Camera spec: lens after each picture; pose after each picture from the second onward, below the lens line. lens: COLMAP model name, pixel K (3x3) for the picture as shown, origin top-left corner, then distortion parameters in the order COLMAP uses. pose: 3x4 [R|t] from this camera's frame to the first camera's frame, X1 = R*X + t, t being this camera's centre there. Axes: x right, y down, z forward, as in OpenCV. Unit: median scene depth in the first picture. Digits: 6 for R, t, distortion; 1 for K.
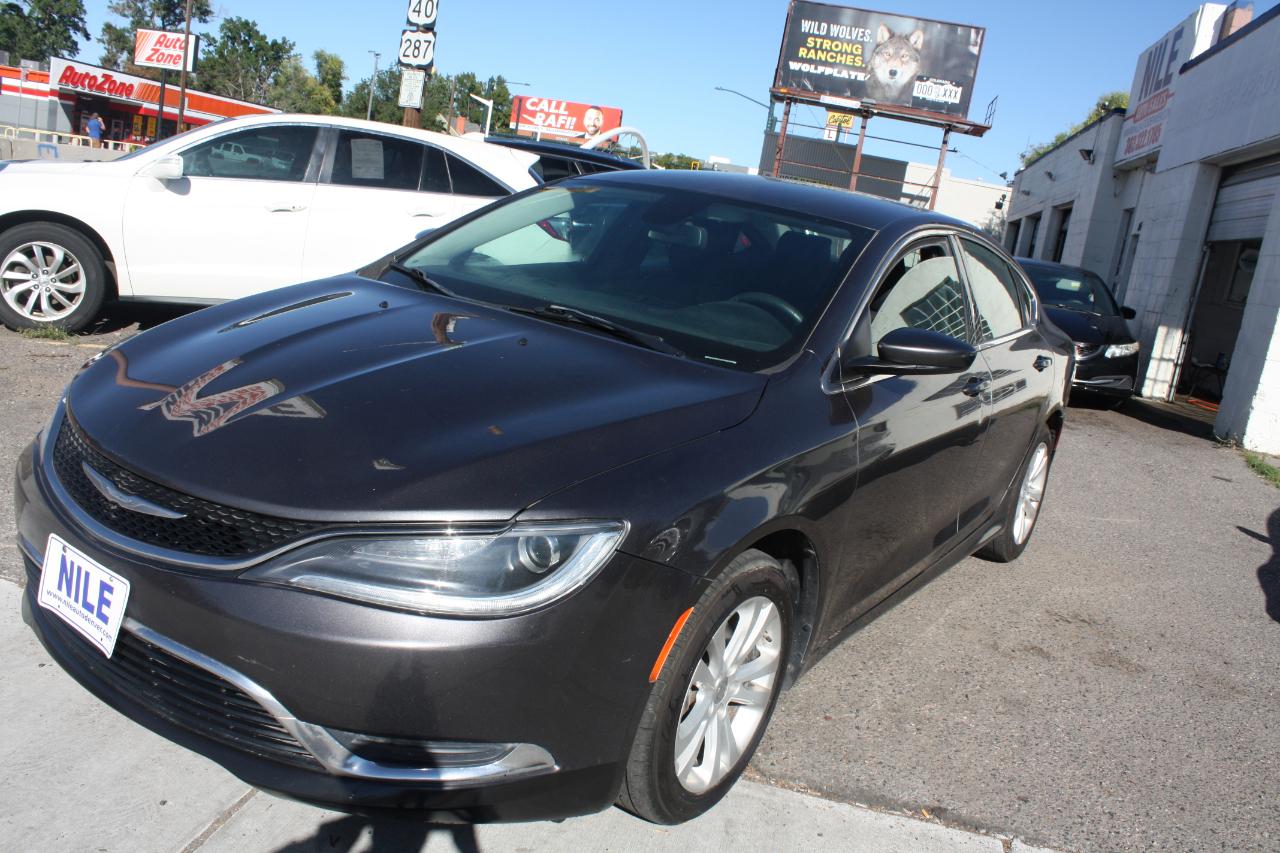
lens RADIAL K [[1082.5, 0, 633.6], [0, 1082.5, 424.7], [0, 0, 1]] dist [-0.174005, 0.160159]
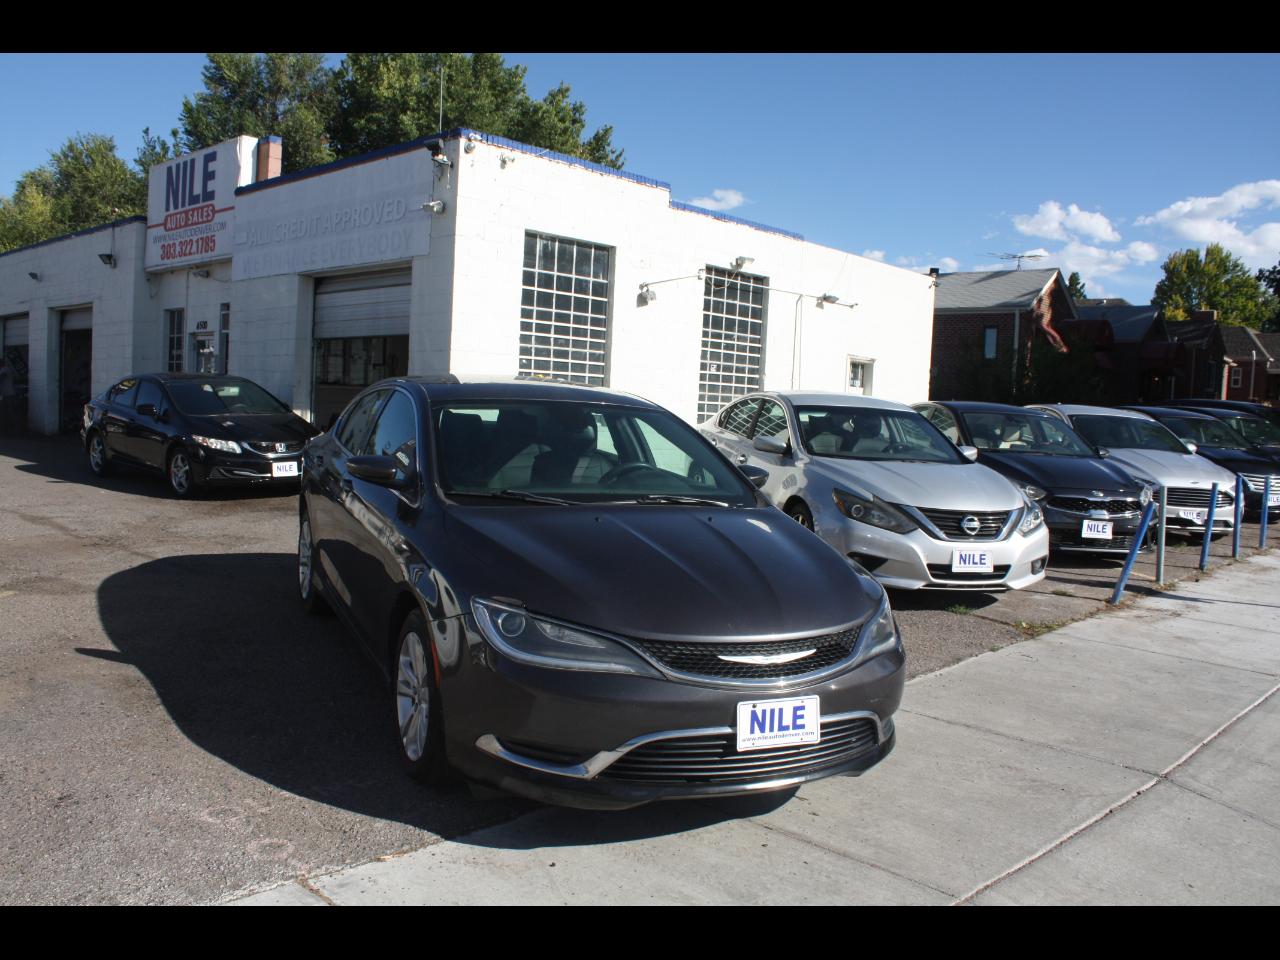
lens RADIAL K [[1077.7, 0, 633.2], [0, 1077.7, 479.2], [0, 0, 1]] dist [-0.159202, 0.140718]
pose [[0.509388, -0.200838, 0.836772, -0.103350], [0.206362, 0.972520, 0.107796, -0.022971], [-0.835427, 0.117768, 0.536836, 0.012924]]
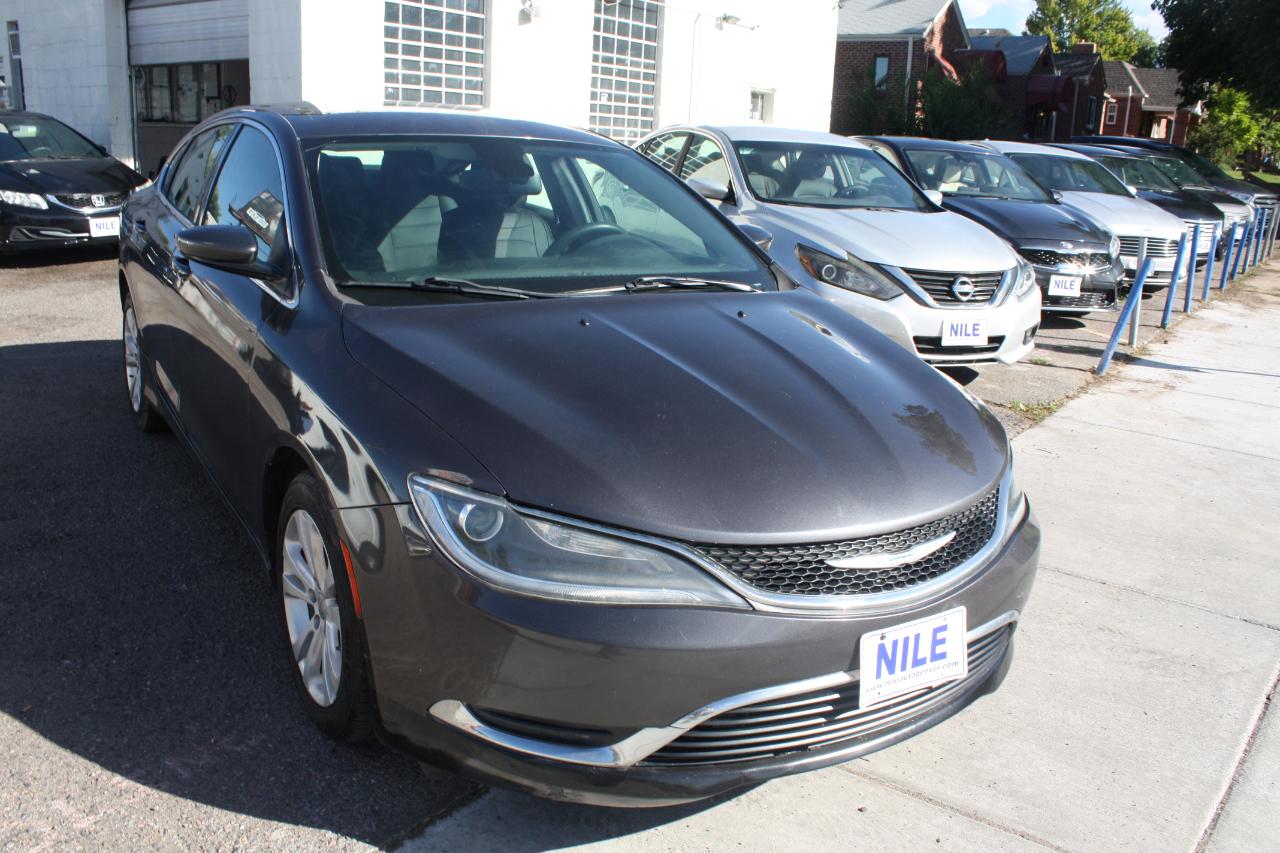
lens RADIAL K [[1099.8, 0, 628.8], [0, 1099.8, 424.0], [0, 0, 1]] dist [-0.172899, 0.173974]
pose [[0.398677, -0.368356, 0.839863, -0.077358], [0.202276, 0.928556, 0.311236, -0.023535], [-0.894506, 0.045802, 0.444704, 0.039601]]
